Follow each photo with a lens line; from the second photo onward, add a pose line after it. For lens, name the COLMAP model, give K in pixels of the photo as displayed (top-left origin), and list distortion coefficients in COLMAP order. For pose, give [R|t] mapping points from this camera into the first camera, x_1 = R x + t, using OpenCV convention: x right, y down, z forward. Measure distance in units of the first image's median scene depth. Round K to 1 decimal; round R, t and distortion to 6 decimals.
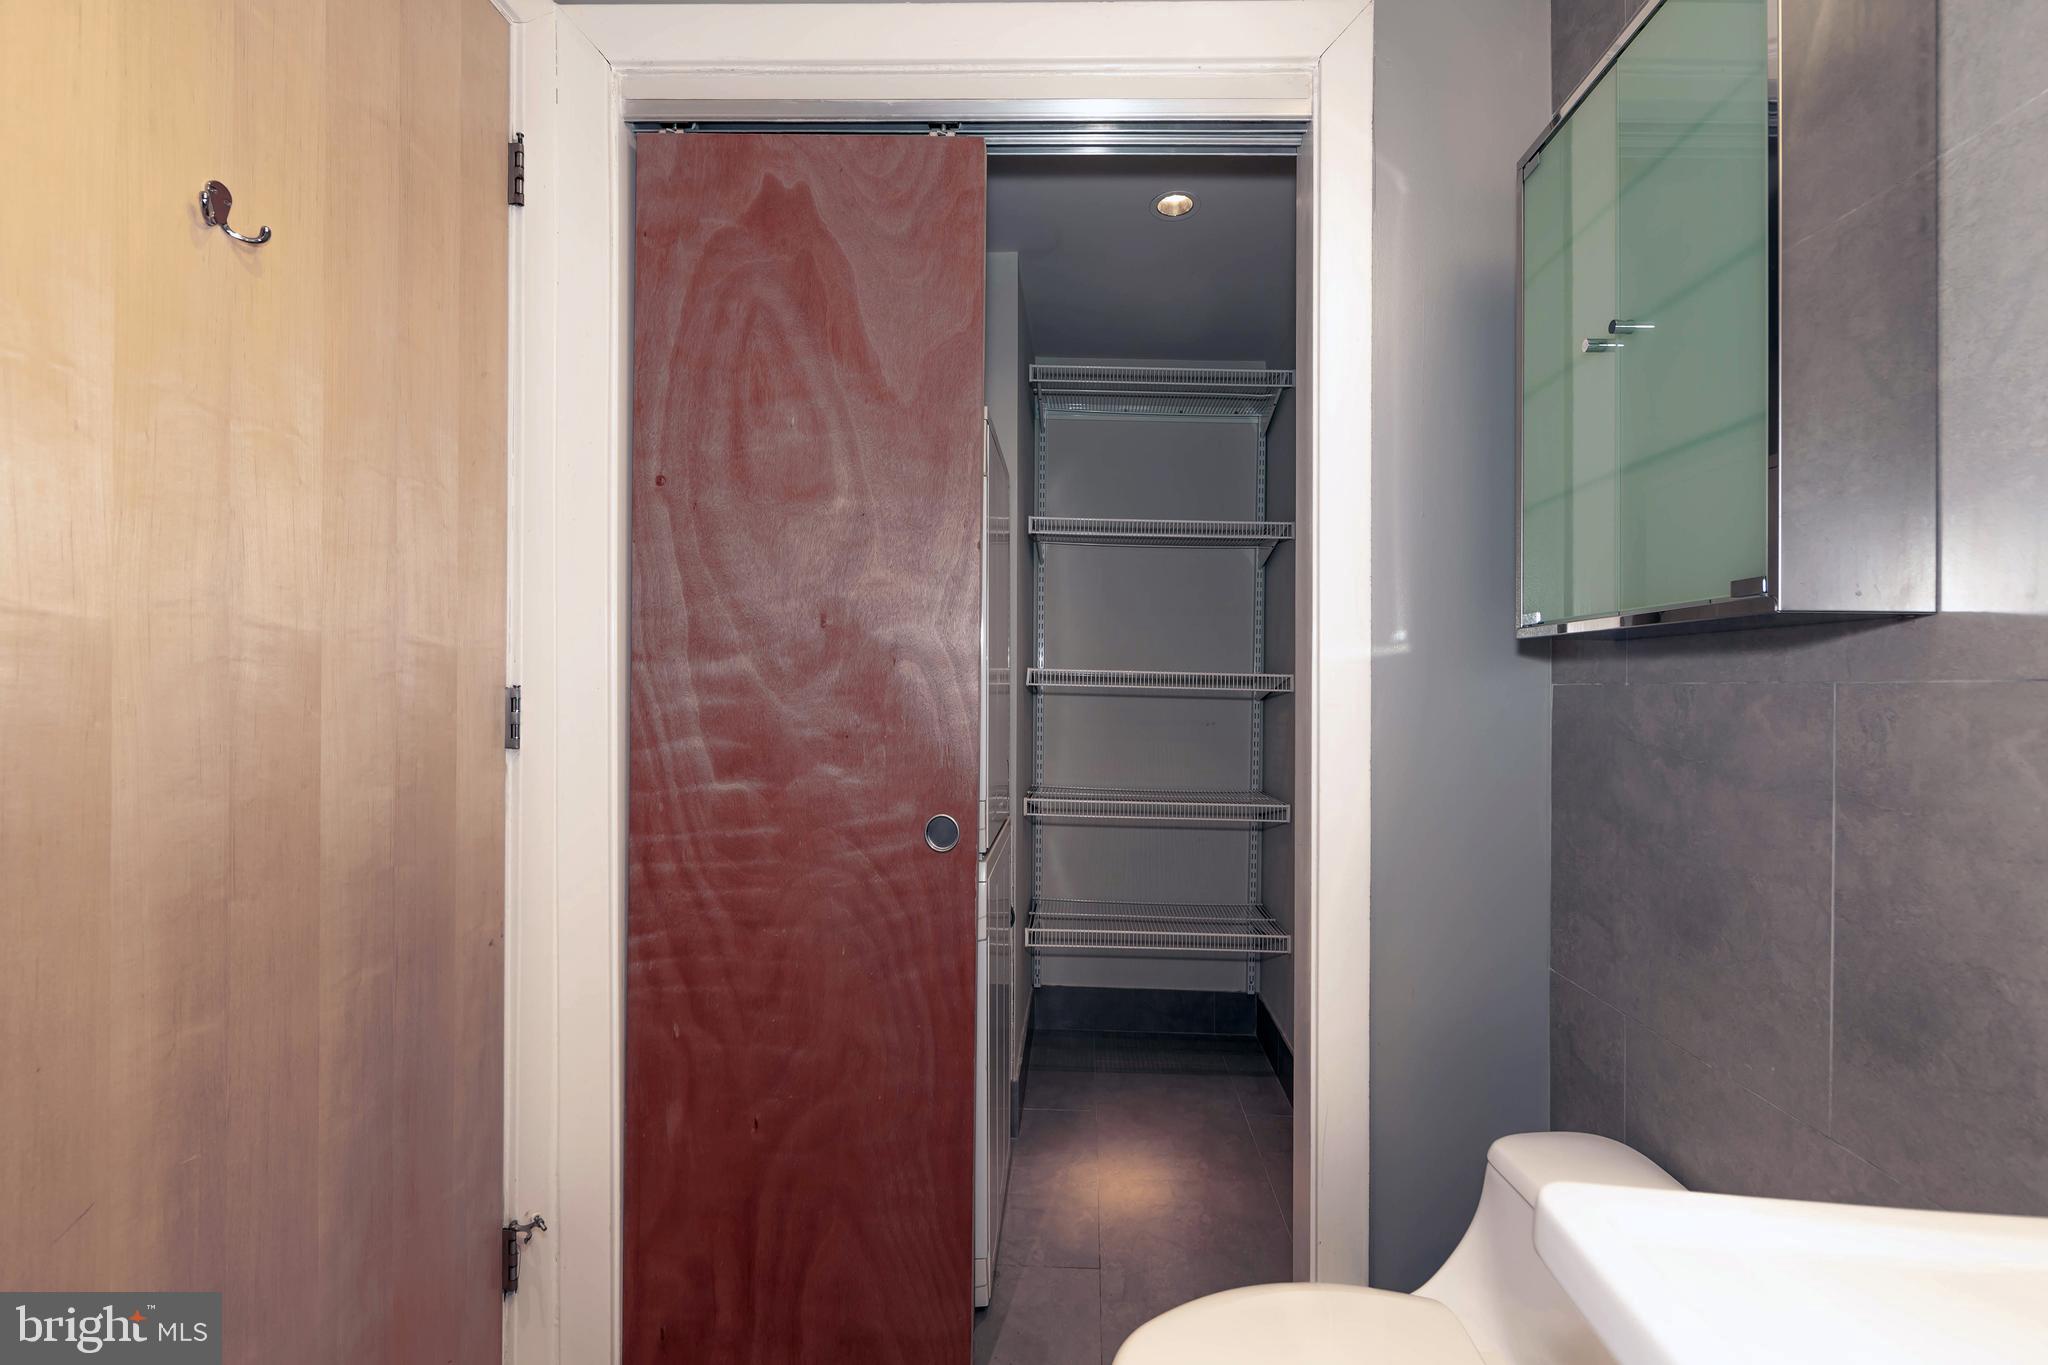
lens RADIAL K [[982.4, 0, 1038.9], [0, 982.4, 683.3], [0, 0, 1]] dist [-0.000674, -0.000152]
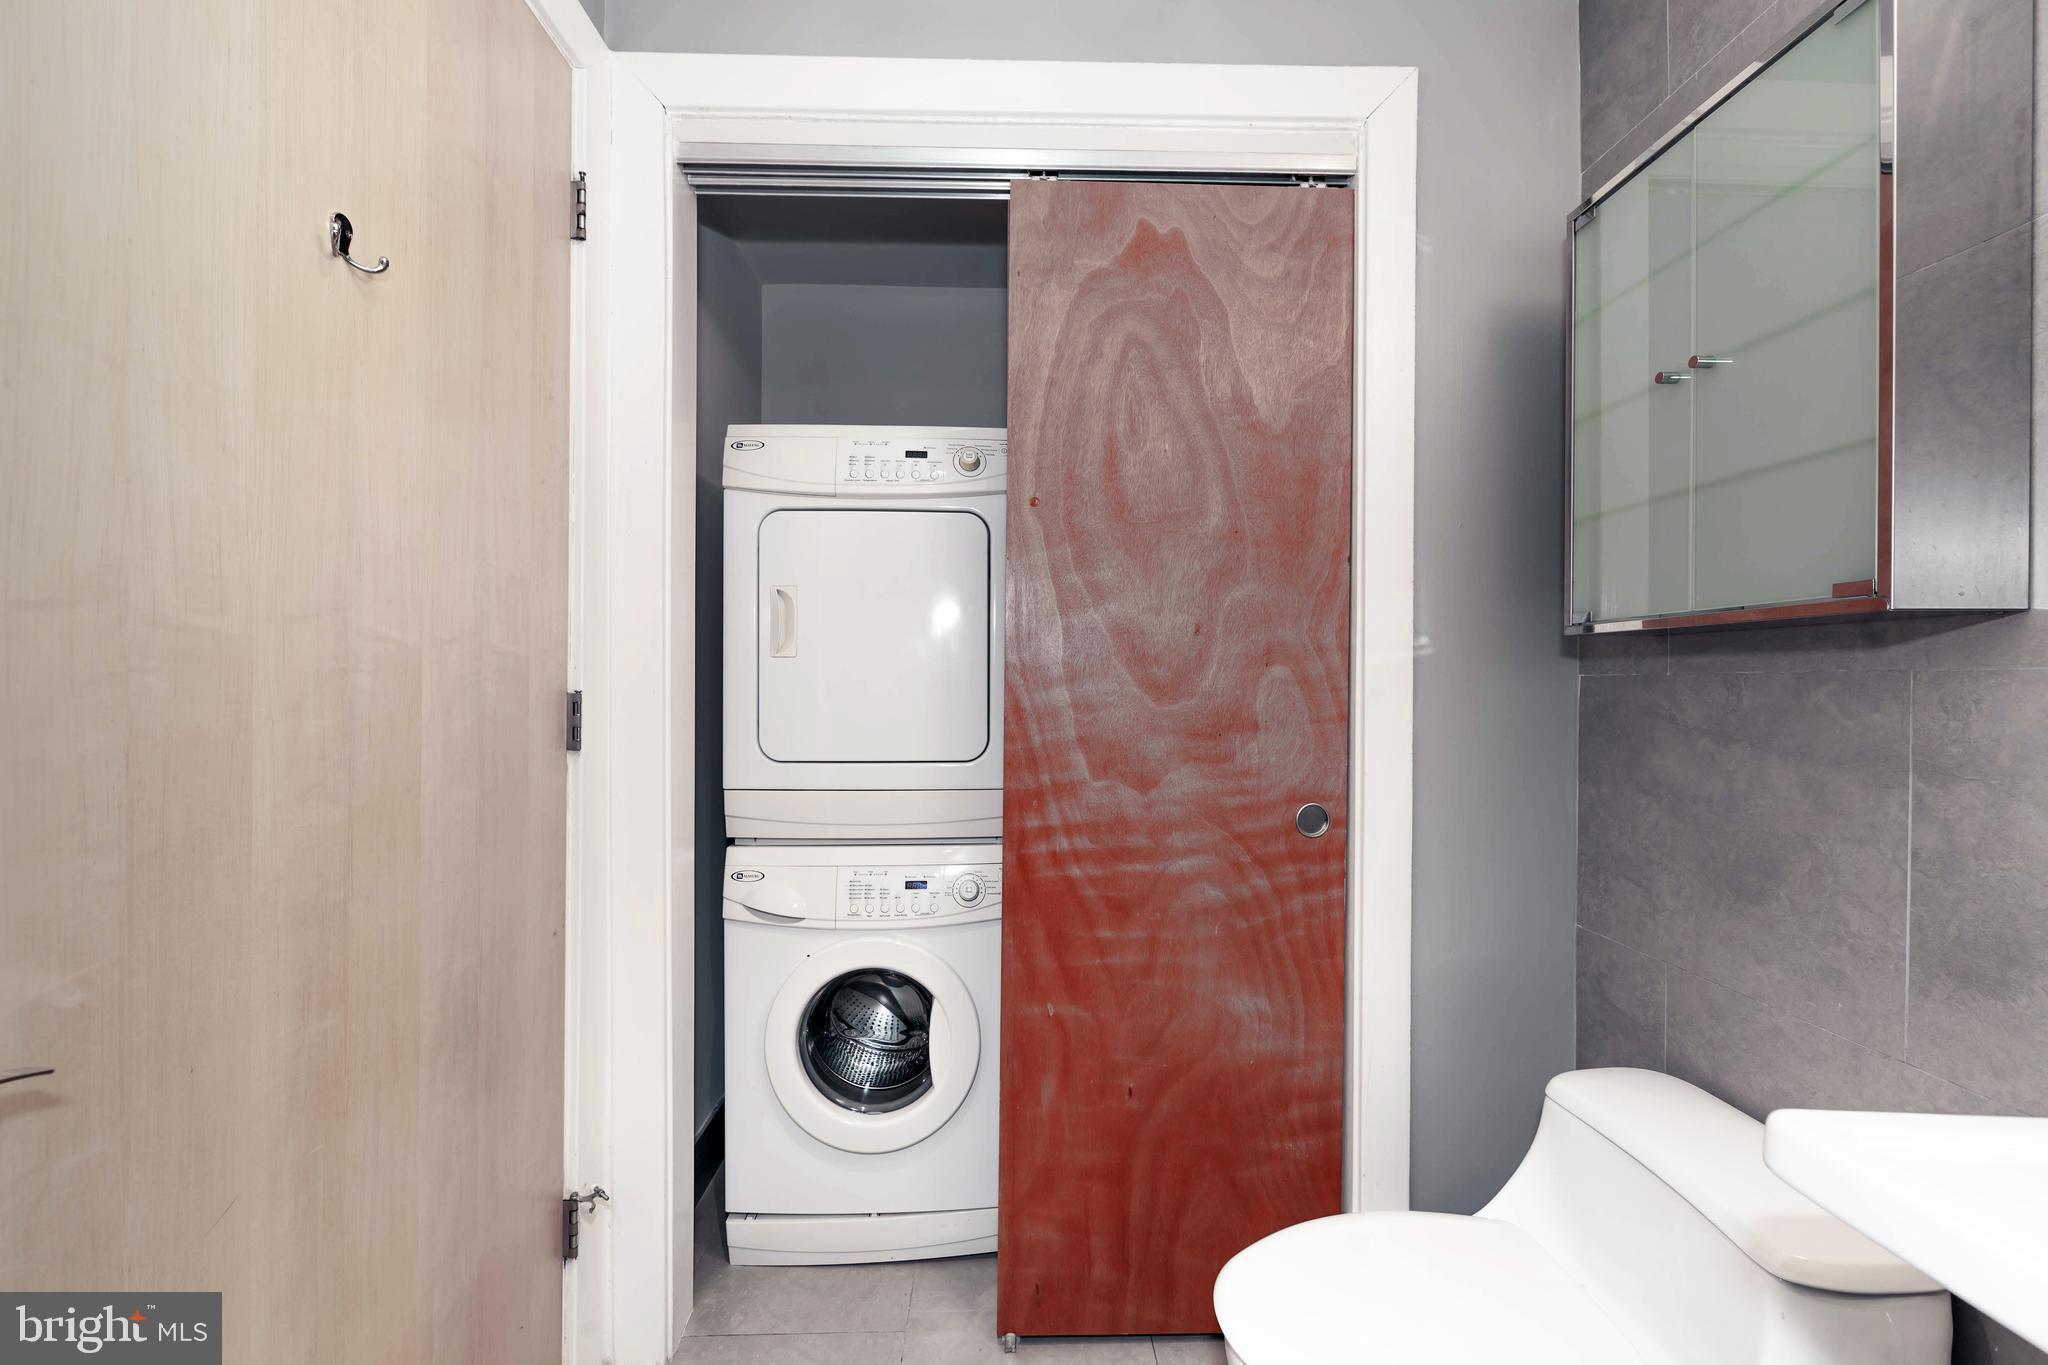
lens RADIAL K [[892.7, 0, 1024.0], [0, 892.7, 682.5], [0, 0, 1]] dist [-0.001101, -0.000453]
pose [[0.998031, -0.016528, 0.060513, -0.246143], [0.016334, 0.999860, 0.003690, -0.006160], [-0.060565, -0.002695, 0.998161, 0.010508]]
